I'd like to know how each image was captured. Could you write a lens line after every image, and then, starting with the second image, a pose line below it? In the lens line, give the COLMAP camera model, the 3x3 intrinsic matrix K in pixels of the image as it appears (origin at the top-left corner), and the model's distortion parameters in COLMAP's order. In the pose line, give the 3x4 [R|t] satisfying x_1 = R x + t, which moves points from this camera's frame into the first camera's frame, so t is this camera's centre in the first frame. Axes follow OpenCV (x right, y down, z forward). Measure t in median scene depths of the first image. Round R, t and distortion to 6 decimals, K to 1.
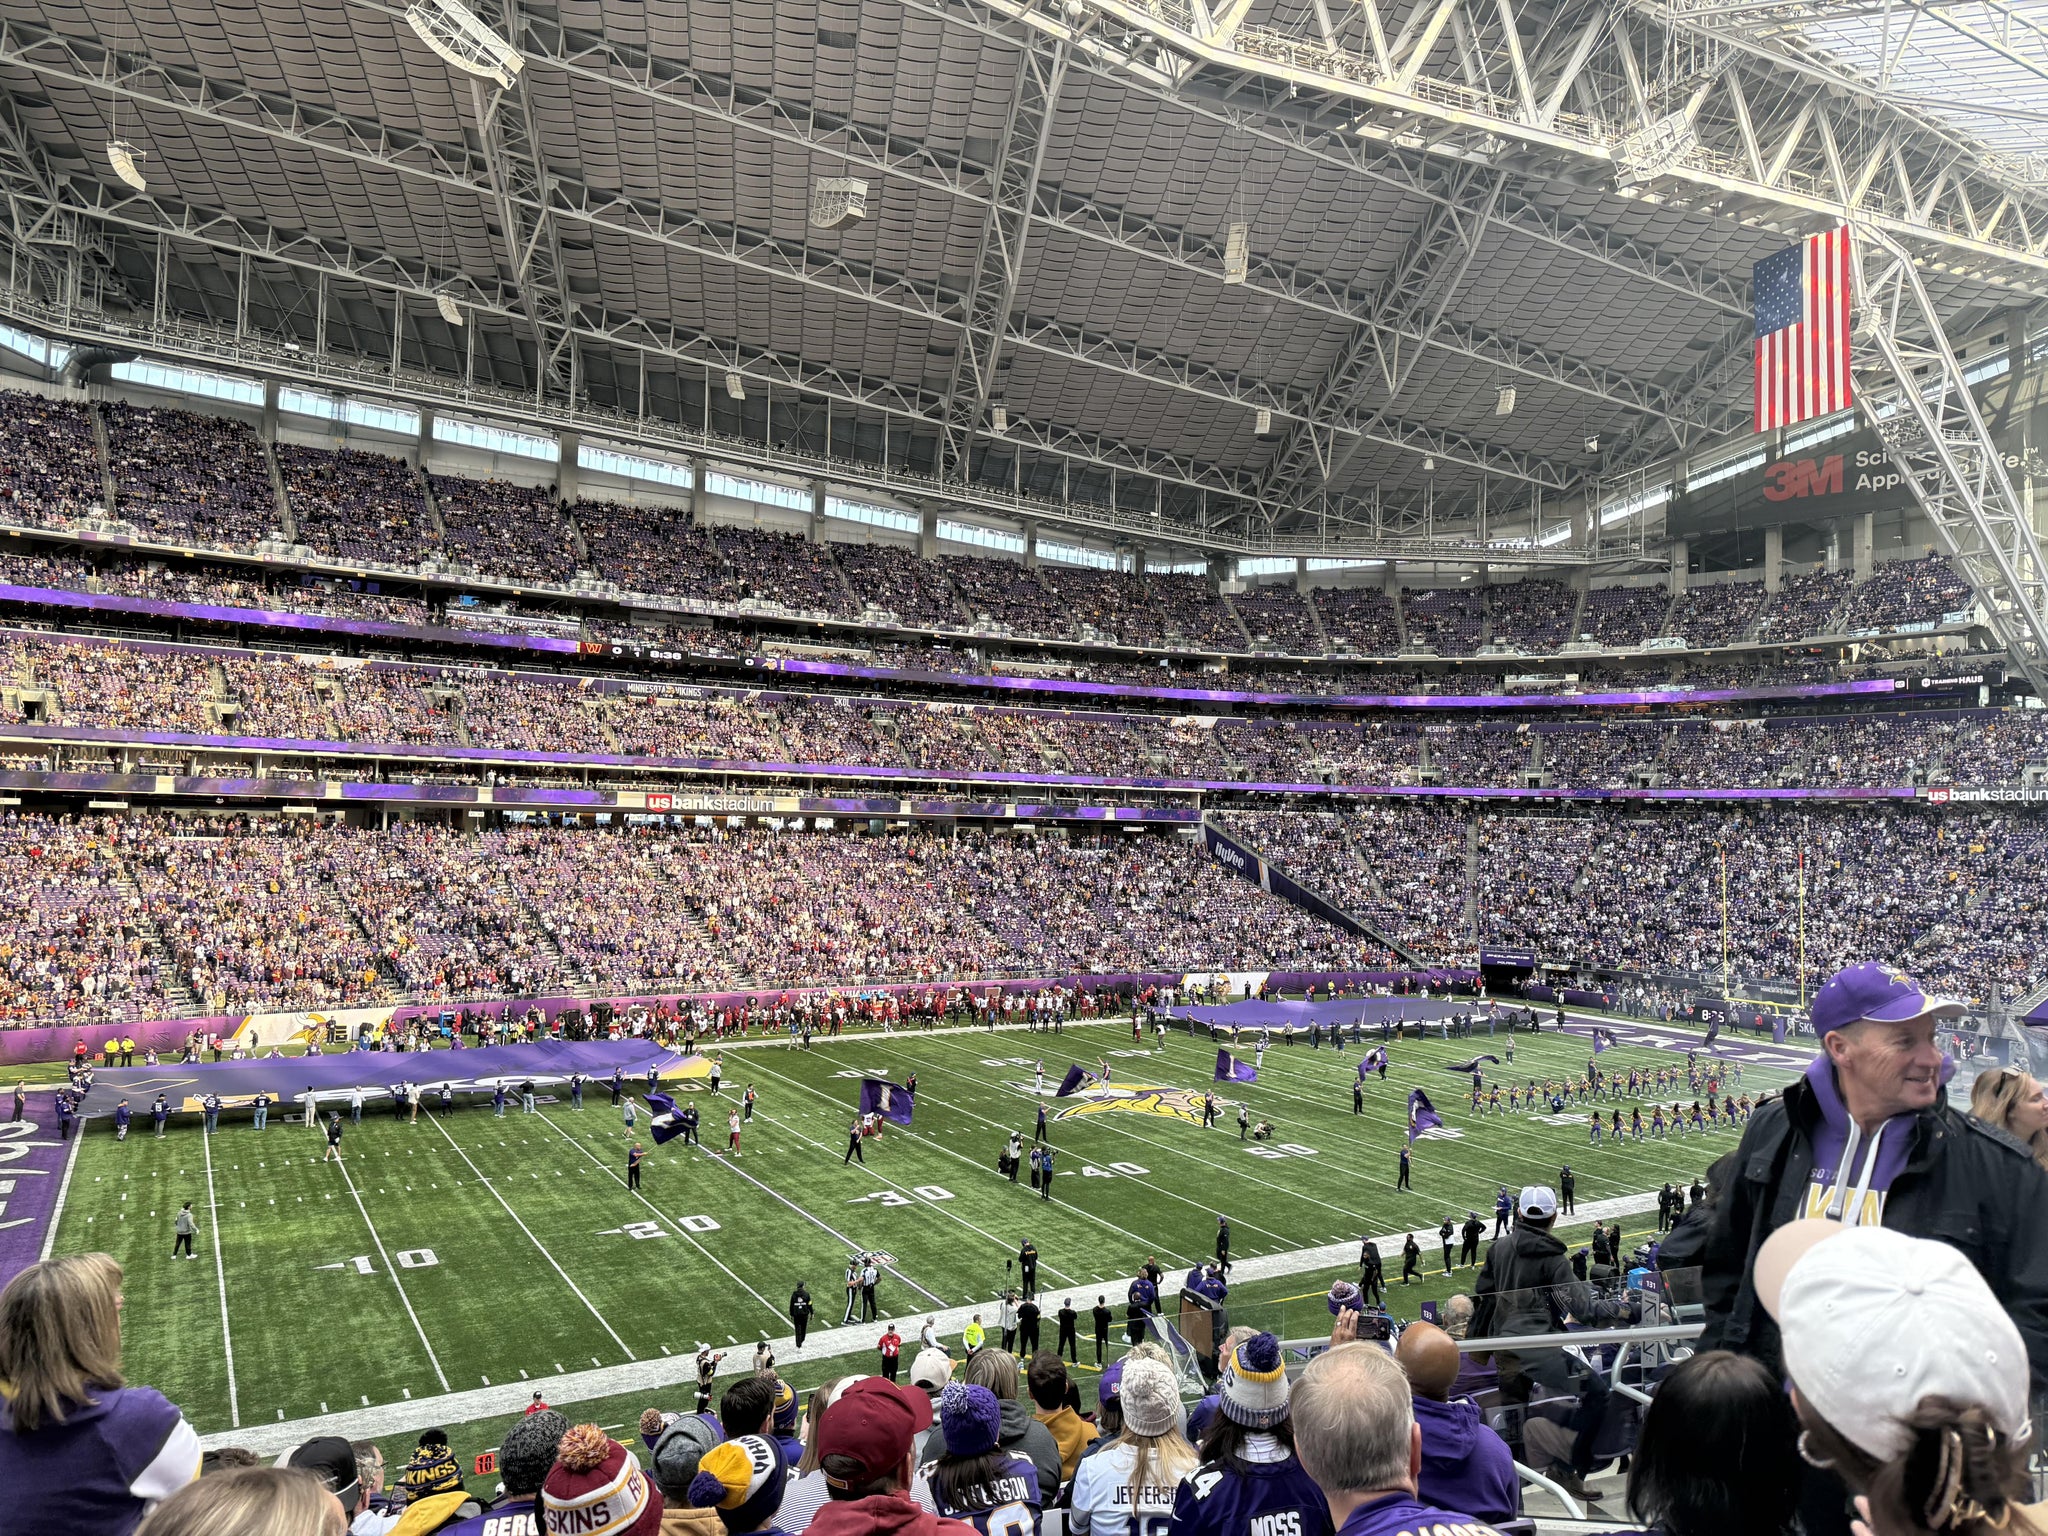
lens RADIAL K [[1428.6, 0, 1039.2], [0, 1428.6, 769.3], [0, 0, 1]] dist [0.031214, -0.024846]
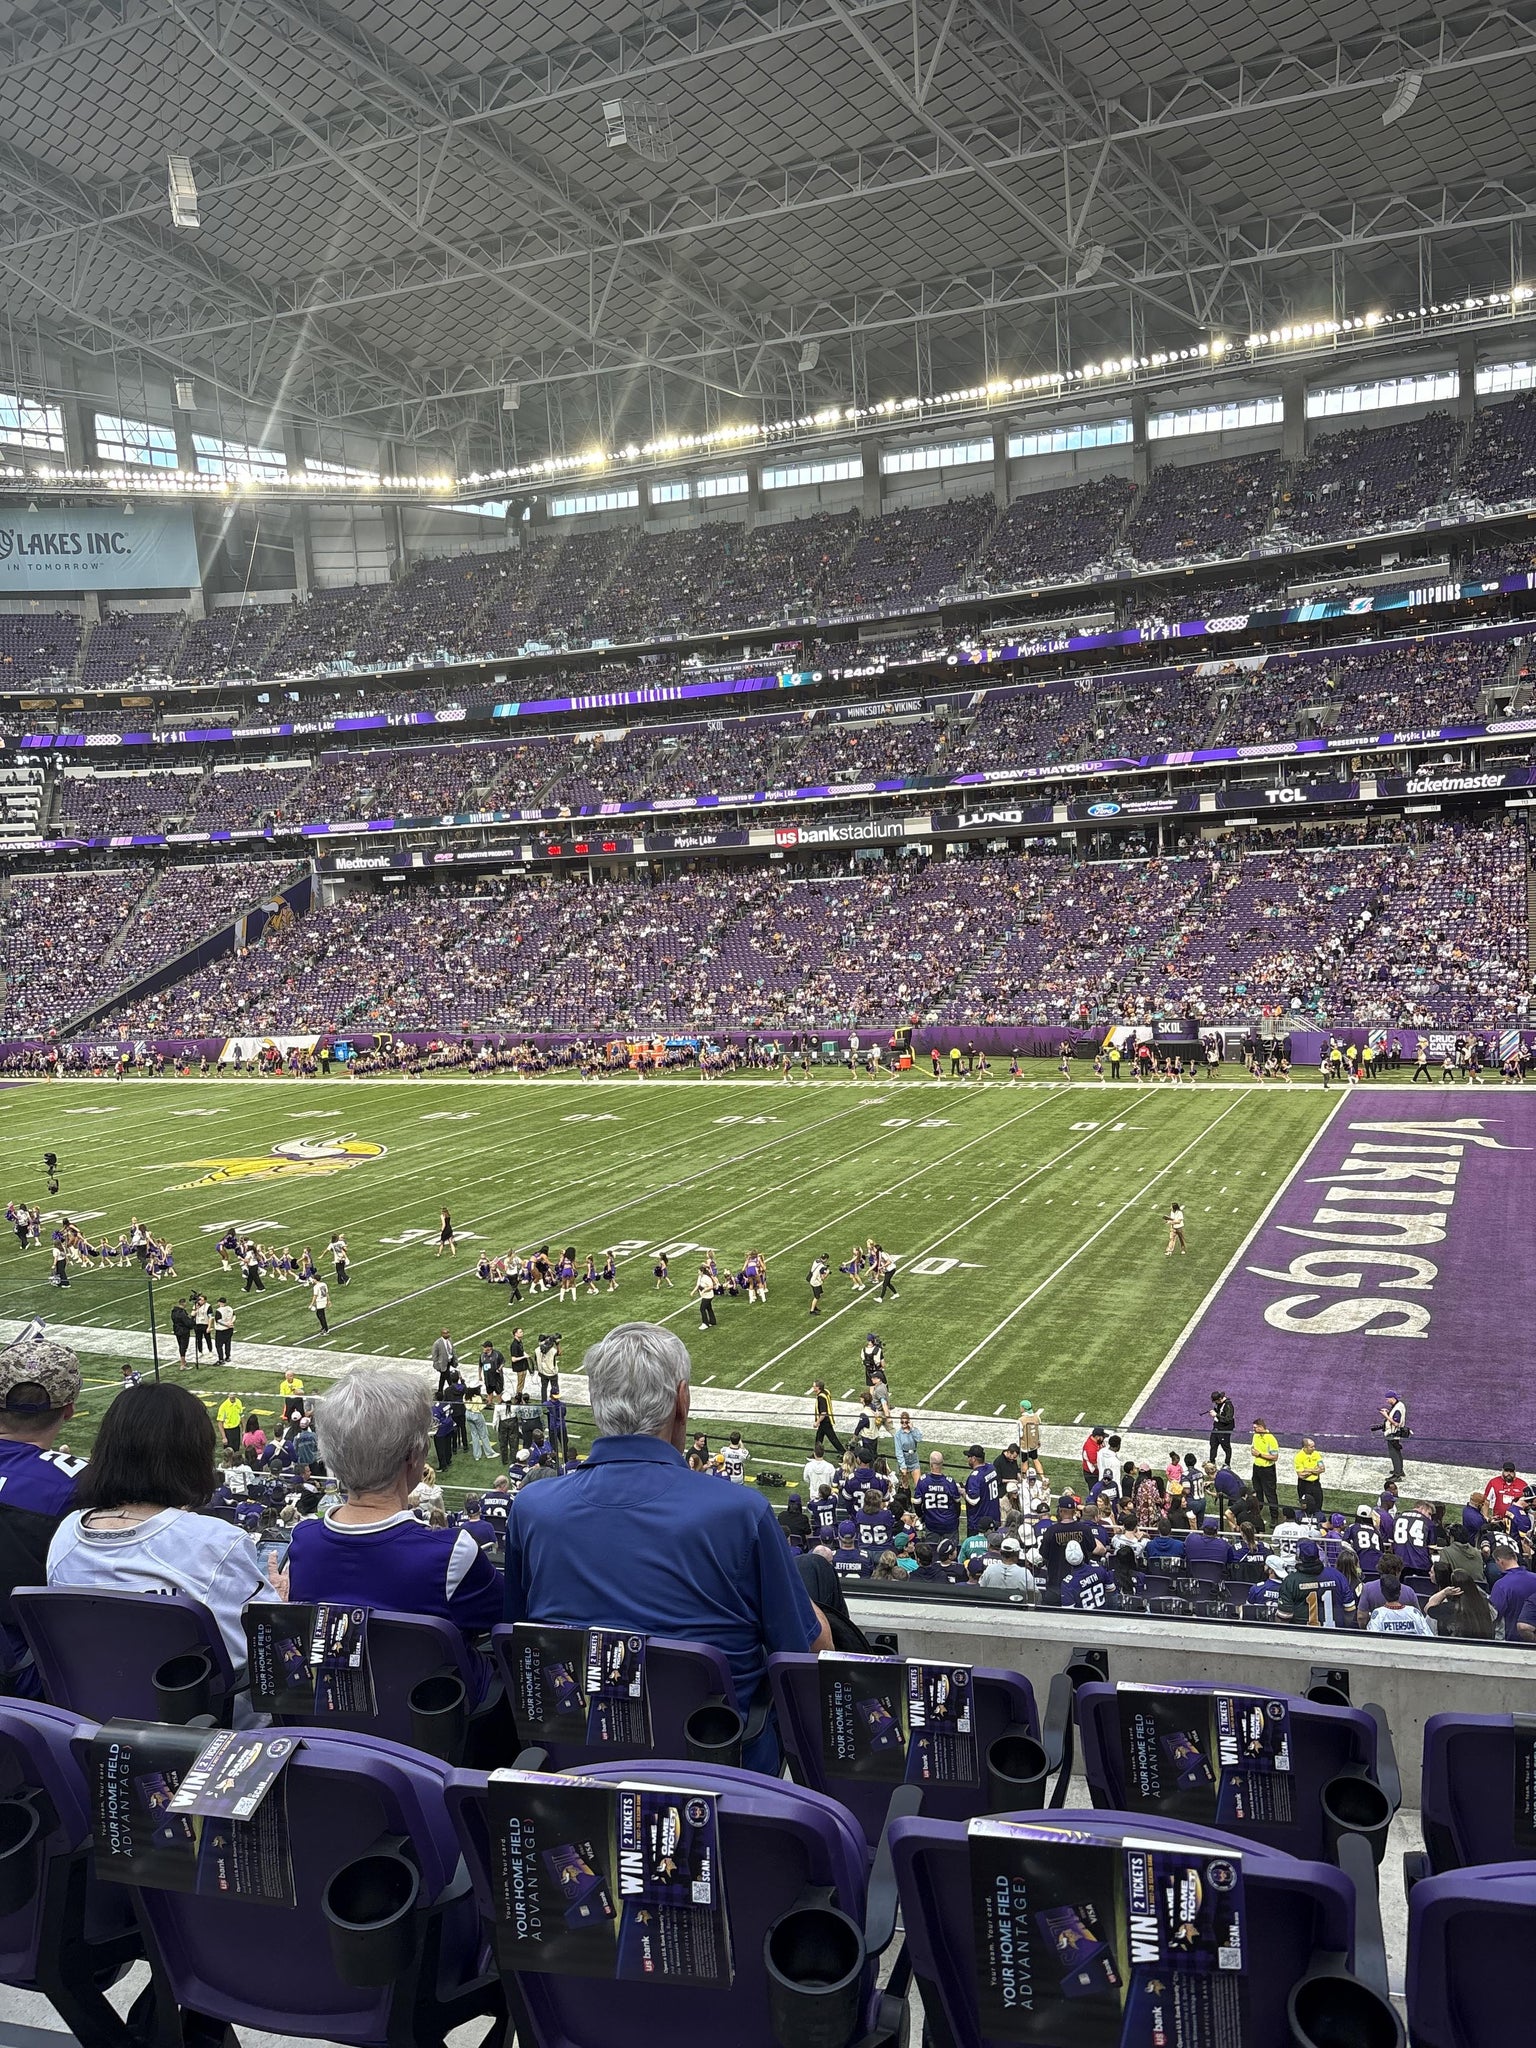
lens RADIAL K [[1545.0, 0, 785.4], [0, 1545.0, 1043.6], [0, 0, 1]] dist [0.036603, -0.041413]
pose [[0.558605, 0.028997, -0.828927, 0.548889], [0.109309, 0.988098, 0.108227, 0.044538], [0.822199, -0.151065, 0.548787, 0.374164]]
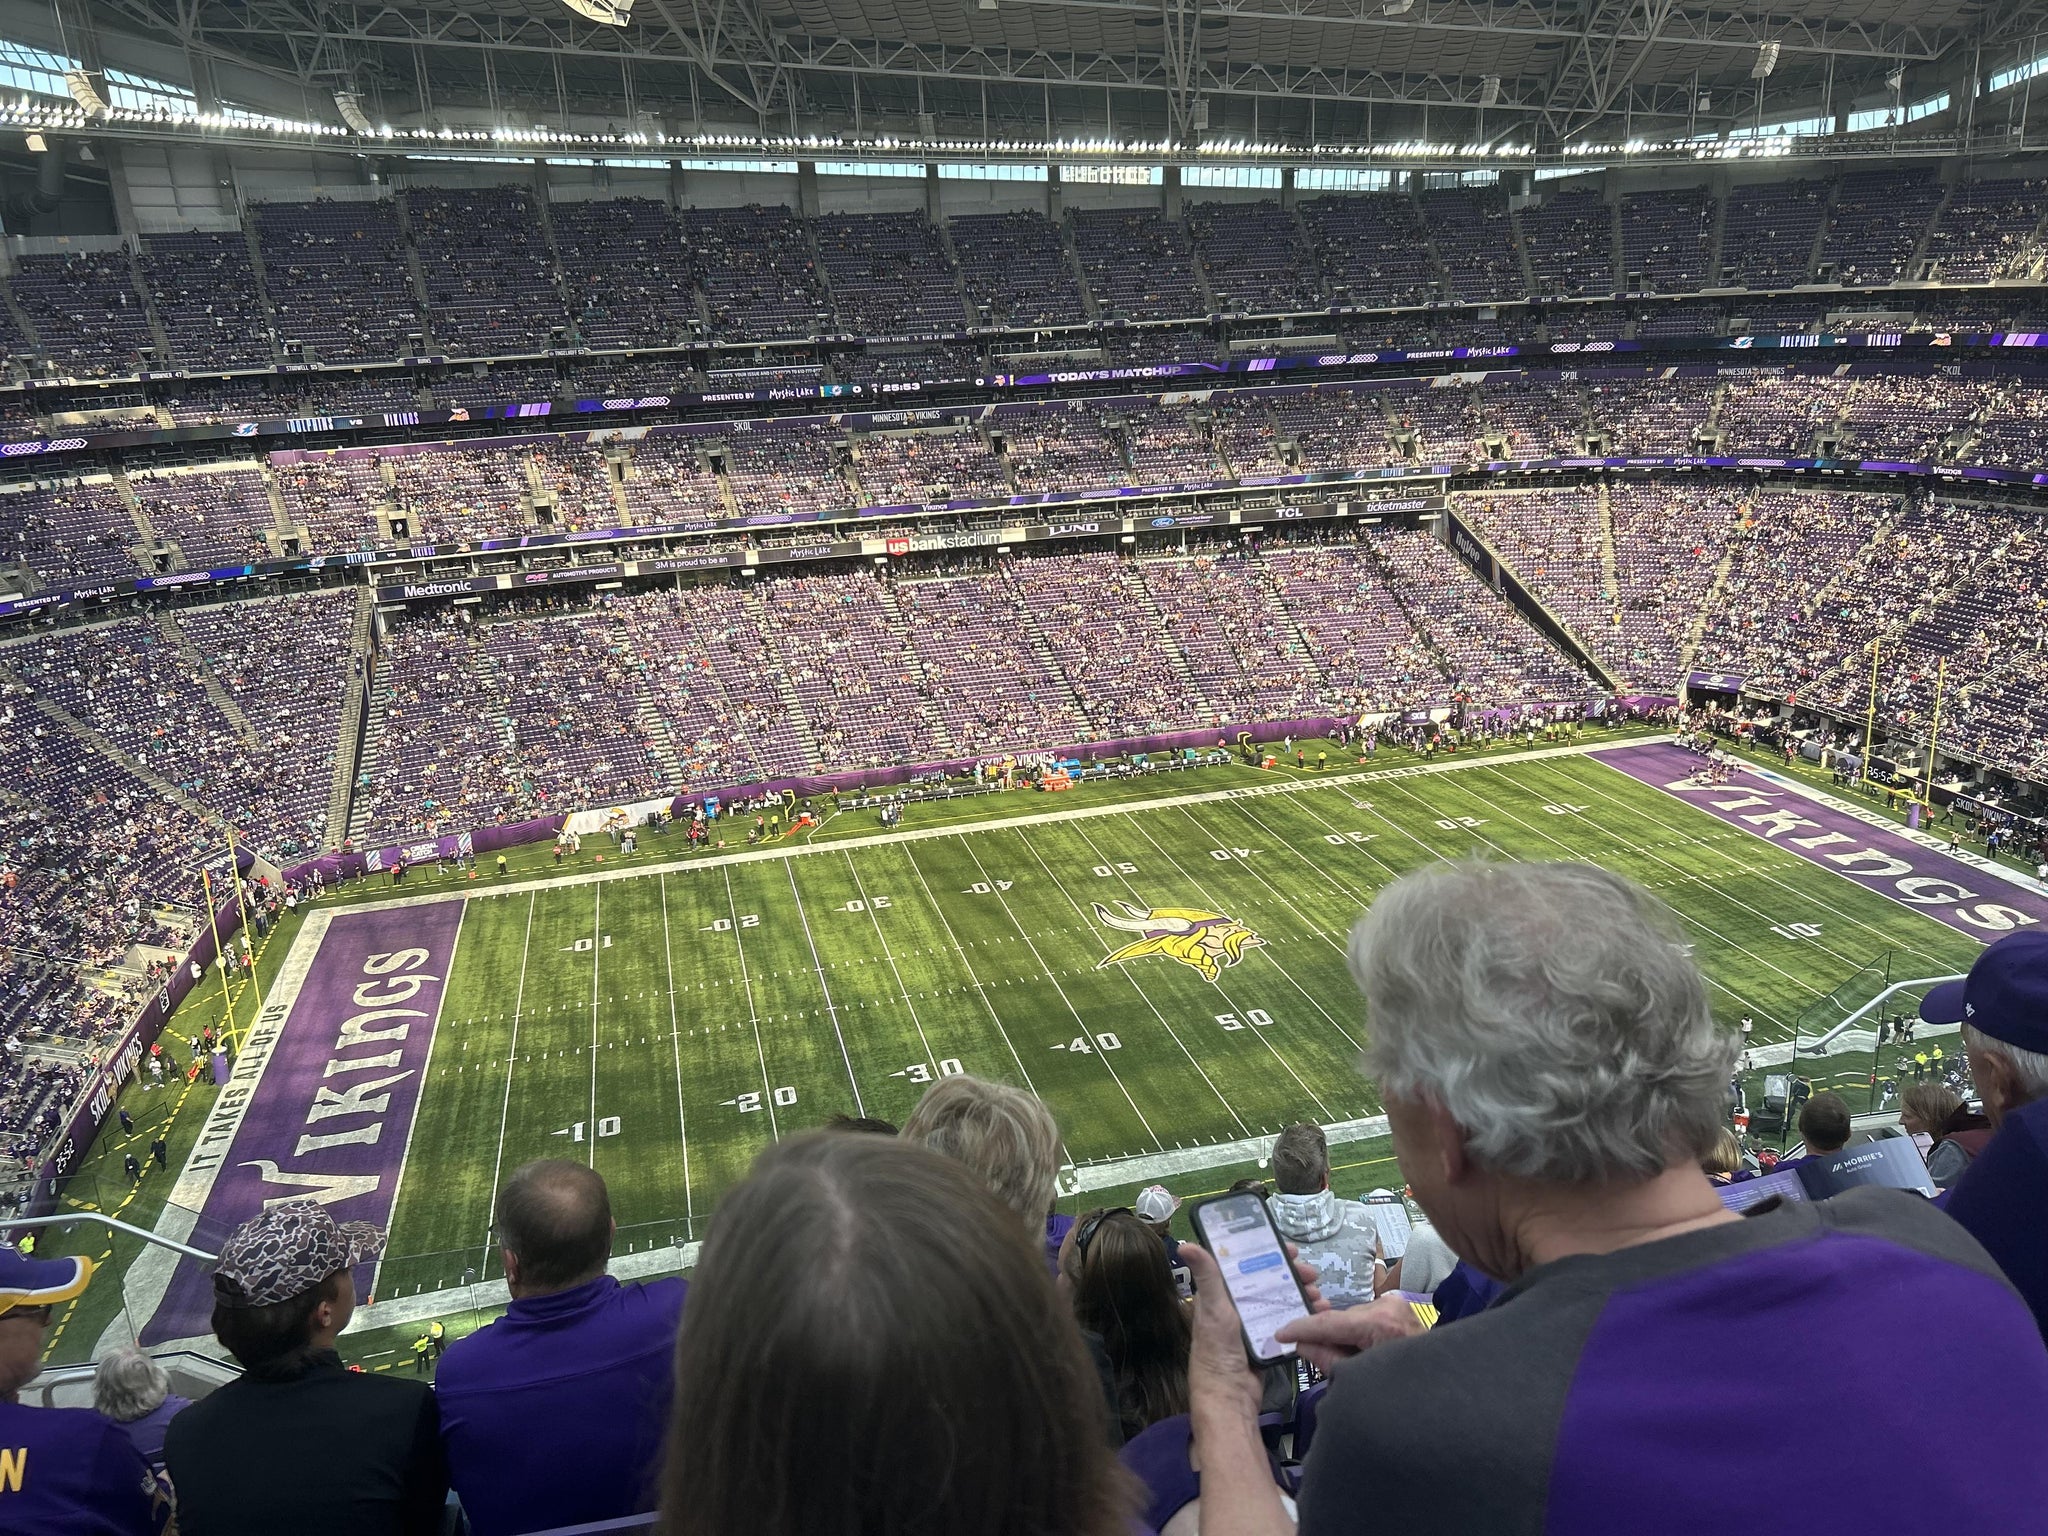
lens RADIAL K [[1545.0, 0, 1038.4], [0, 1545.0, 772.1], [0, 0, 1]] dist [0.036603, -0.041413]
pose [[0.958876, 0.018206, -0.283241, 0.167044], [0.080402, 0.939639, 0.332587, -0.185211], [0.272199, -0.341682, 0.899534, -0.101805]]
